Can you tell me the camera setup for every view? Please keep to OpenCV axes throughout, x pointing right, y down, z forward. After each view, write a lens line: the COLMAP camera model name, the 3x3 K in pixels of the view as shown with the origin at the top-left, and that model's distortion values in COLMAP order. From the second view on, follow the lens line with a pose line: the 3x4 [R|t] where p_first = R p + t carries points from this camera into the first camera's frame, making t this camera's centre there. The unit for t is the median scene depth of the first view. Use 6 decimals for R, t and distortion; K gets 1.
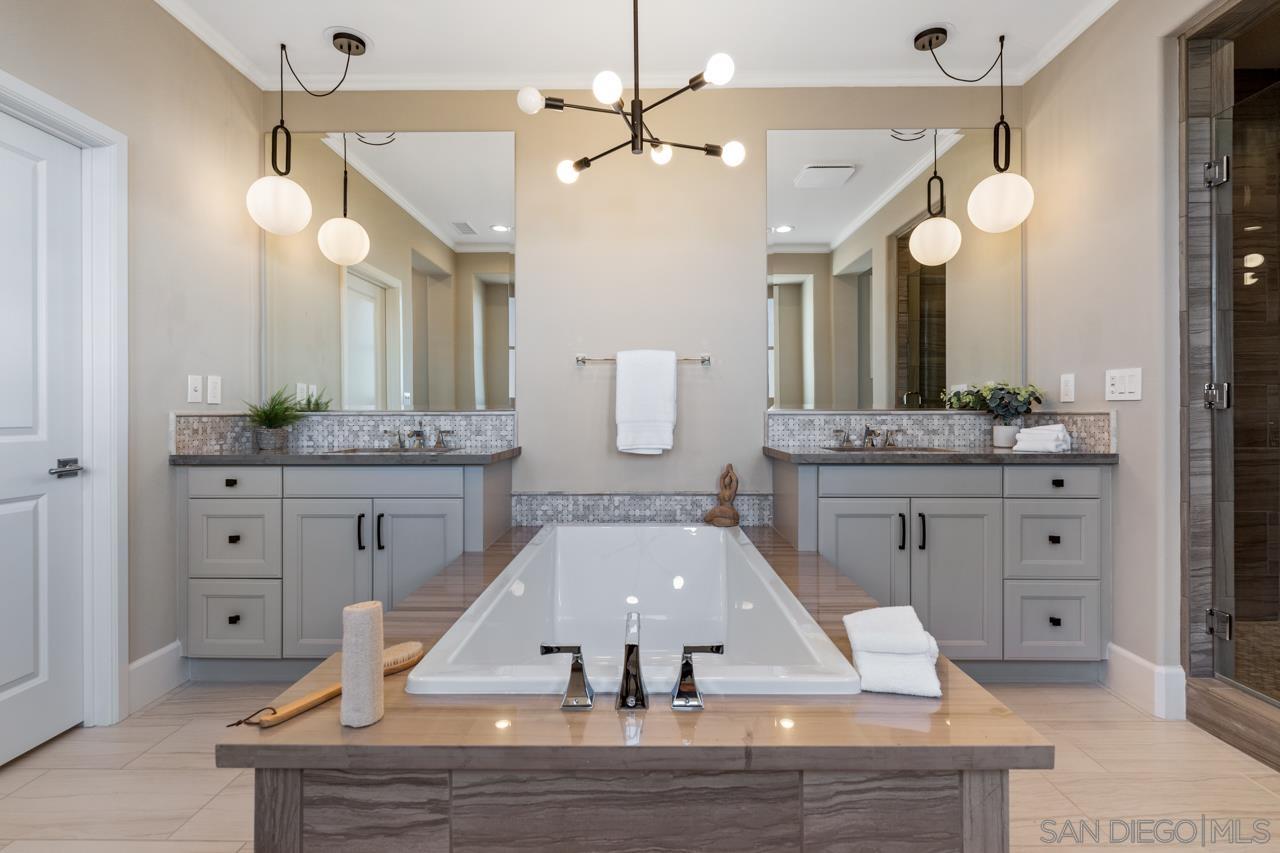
lens RADIAL K [[600.2, 0, 640.6], [0, 600.2, 412.6], [0, 0, 1]] dist [-0.001506, 0.000068]
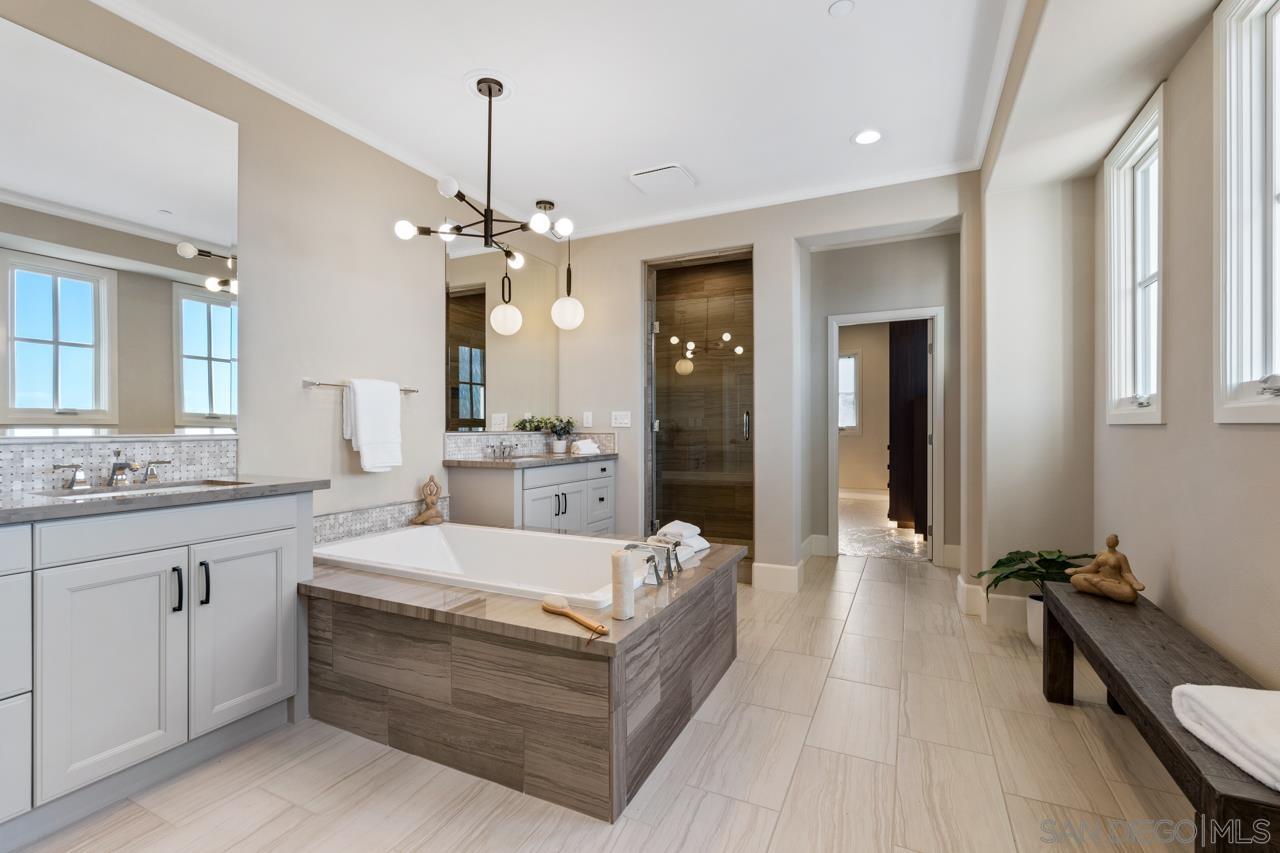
lens RADIAL K [[570.1, 0, 640.9], [0, 570.1, 430.2], [0, 0, 1]] dist [0.001836, 0.000456]
pose [[0.418850, -0.003656, 0.908048, -0.759618], [-0.002089, 0.999985, 0.004990, -0.016059], [-0.908053, -0.003987, 0.418836, 0.100321]]
